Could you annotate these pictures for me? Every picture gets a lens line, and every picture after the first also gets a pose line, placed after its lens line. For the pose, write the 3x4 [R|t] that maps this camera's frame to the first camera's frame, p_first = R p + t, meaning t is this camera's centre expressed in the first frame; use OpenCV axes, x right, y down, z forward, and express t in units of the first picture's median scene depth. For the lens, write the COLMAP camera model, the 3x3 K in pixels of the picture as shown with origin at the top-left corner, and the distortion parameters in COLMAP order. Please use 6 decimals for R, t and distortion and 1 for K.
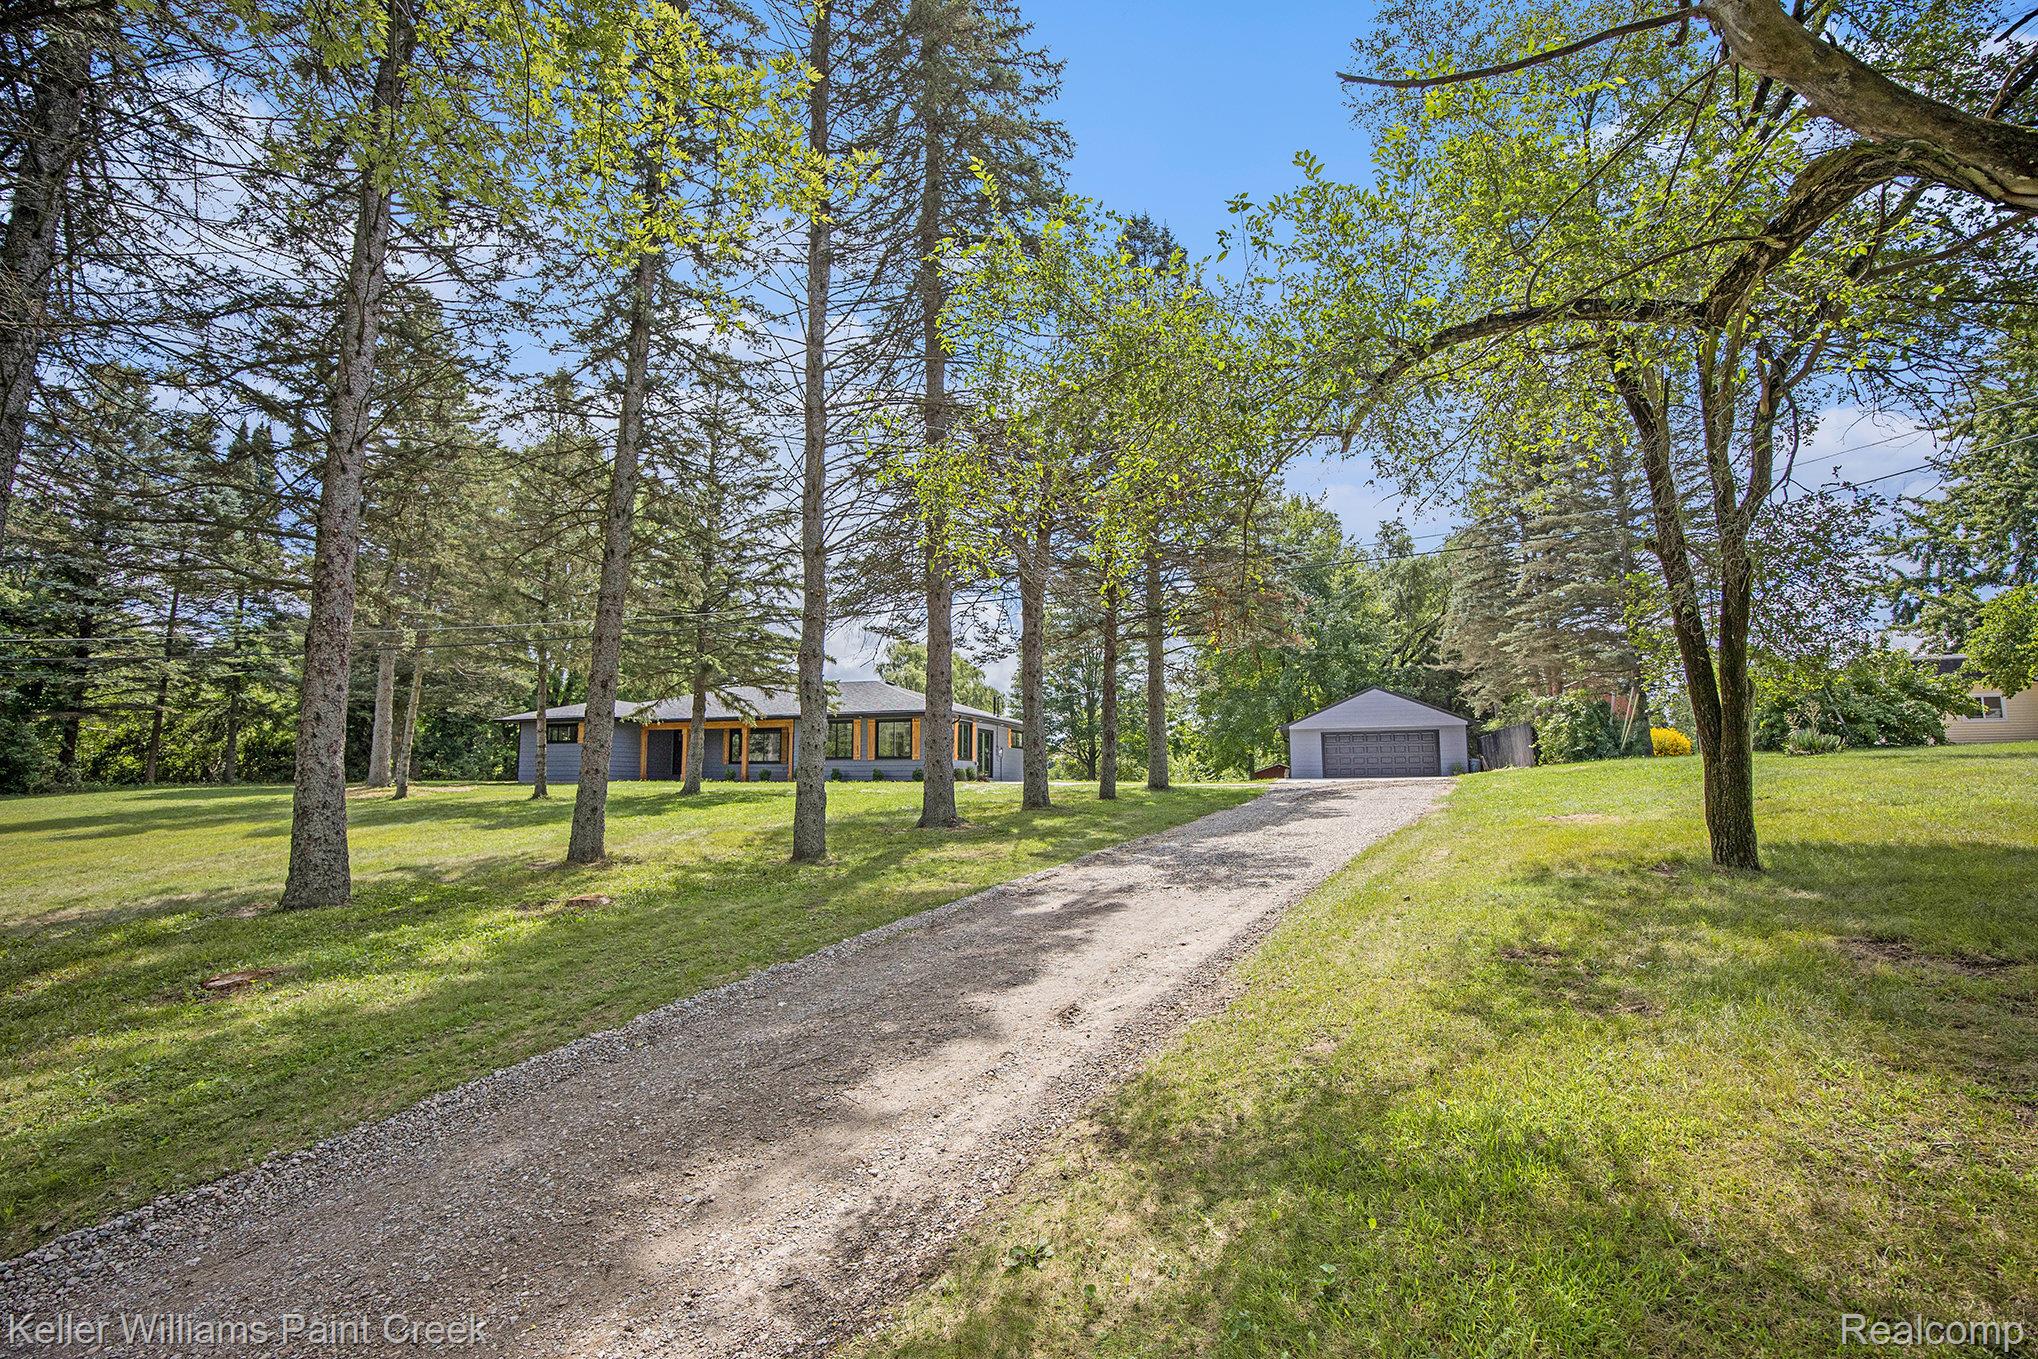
lens RADIAL K [[900.7, 0, 1088.8], [0, 900.7, 680.2], [0, 0, 1]] dist [-0.034575, 0.000092]
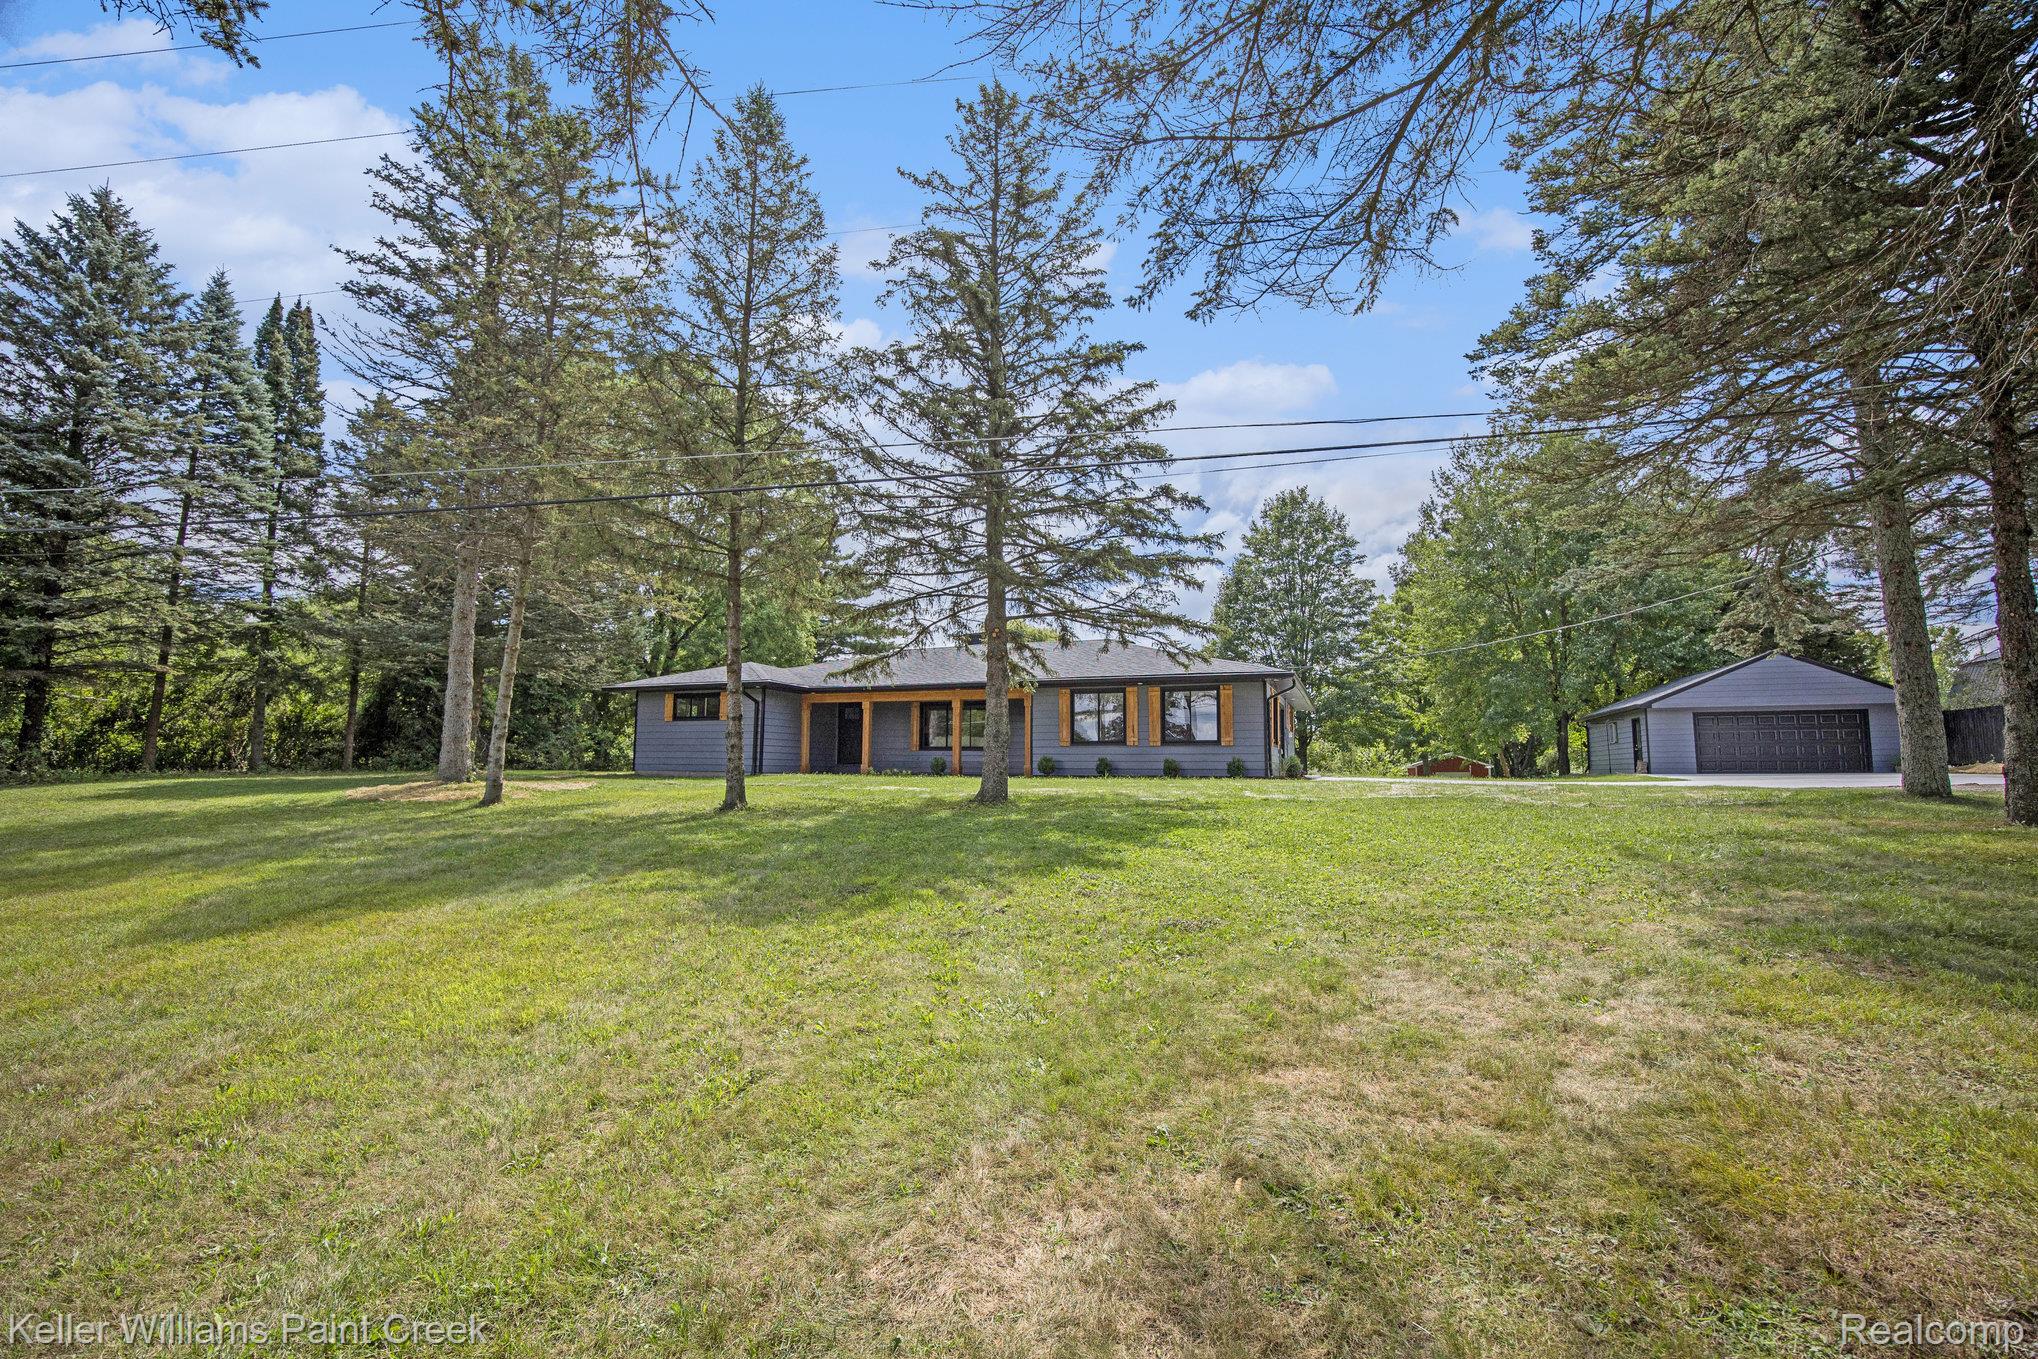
lens RADIAL K [[893.1, 0, 1046.5], [0, 893.1, 676.1], [0, 0, 1]] dist [-0.028231, 0.000822]
pose [[0.997431, 0.004248, -0.071504, -0.258389], [-0.003839, 0.999976, 0.005853, 0.029820], [0.071528, -0.005564, 0.997423, 0.304338]]
